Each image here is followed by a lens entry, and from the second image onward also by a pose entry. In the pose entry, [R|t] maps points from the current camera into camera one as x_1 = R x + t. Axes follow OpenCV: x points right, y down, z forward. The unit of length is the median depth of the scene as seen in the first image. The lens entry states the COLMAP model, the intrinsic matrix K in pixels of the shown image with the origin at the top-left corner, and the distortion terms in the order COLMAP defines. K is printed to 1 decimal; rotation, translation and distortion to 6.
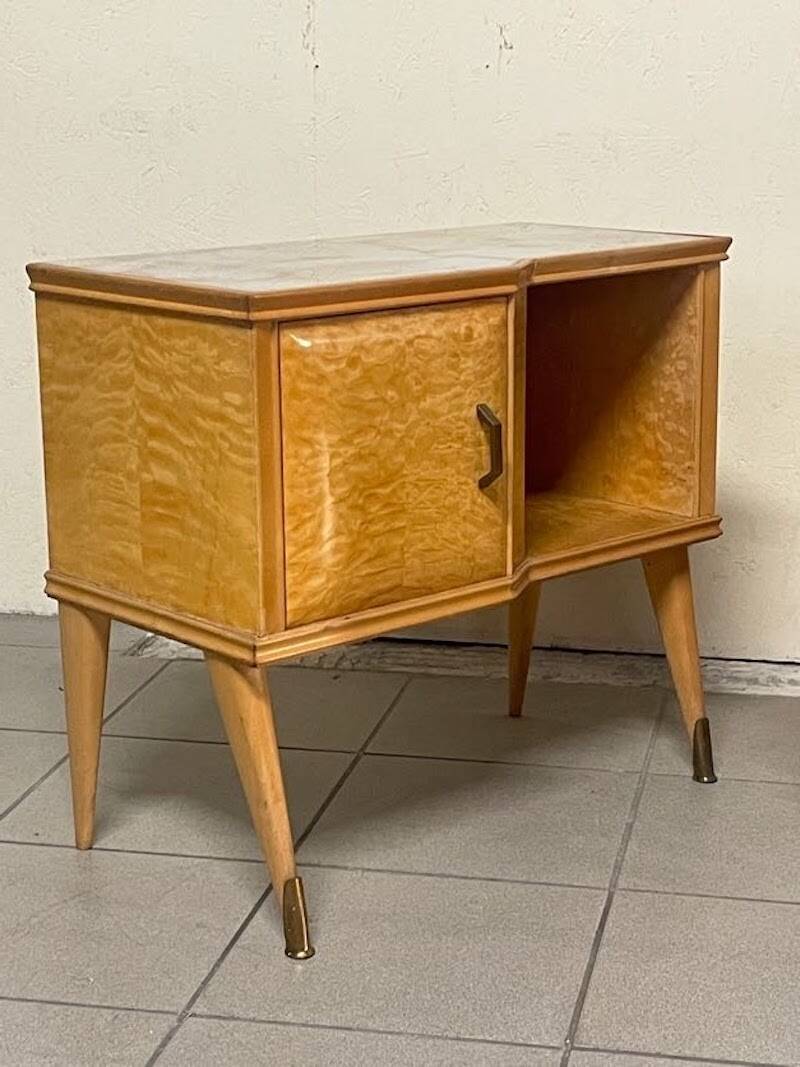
lens RADIAL K [[2084.3, 0, 424.5], [0, 2084.3, 533.7], [0, 0, 1]] dist [0.086577, 0.003152]
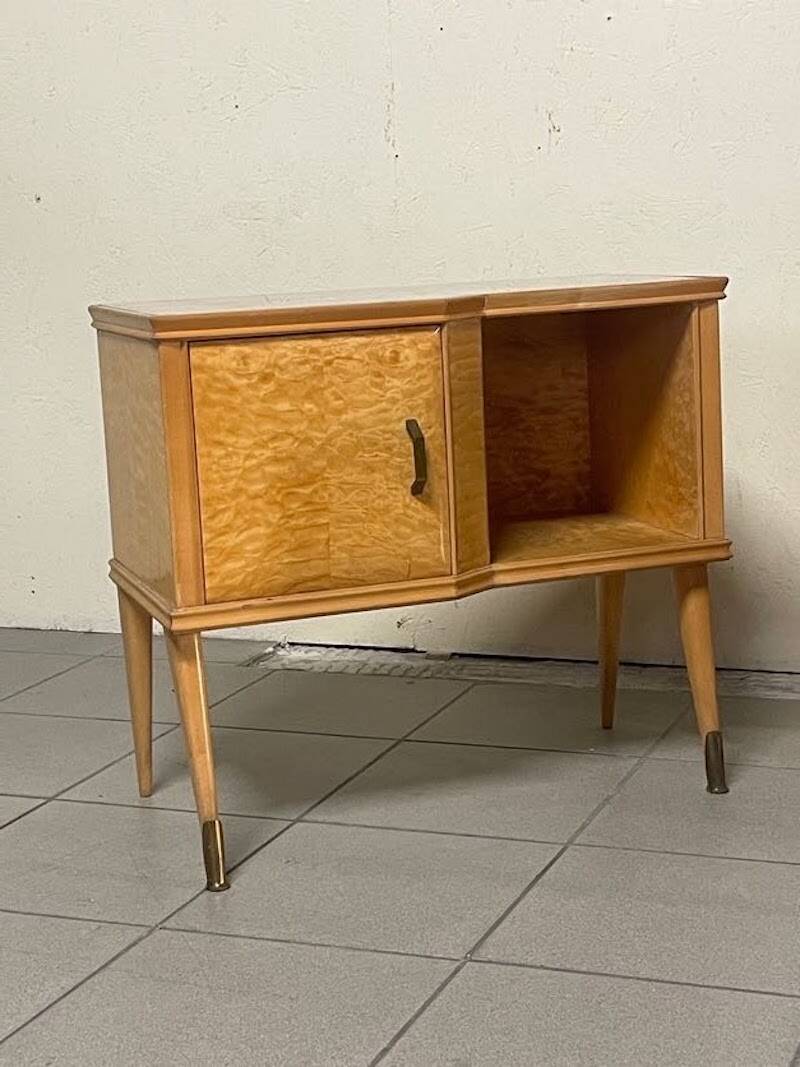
lens RADIAL K [[1945.2, 0, 400.0], [0, 1945.2, 533.5], [0, 0, 1]] dist [0.069439, -0.050845]
pose [[0.926856, 0.027264, -0.374427, 0.427568], [-0.046051, 0.998084, -0.041319, 0.044644], [0.372583, 0.055540, 0.926335, 0.022023]]
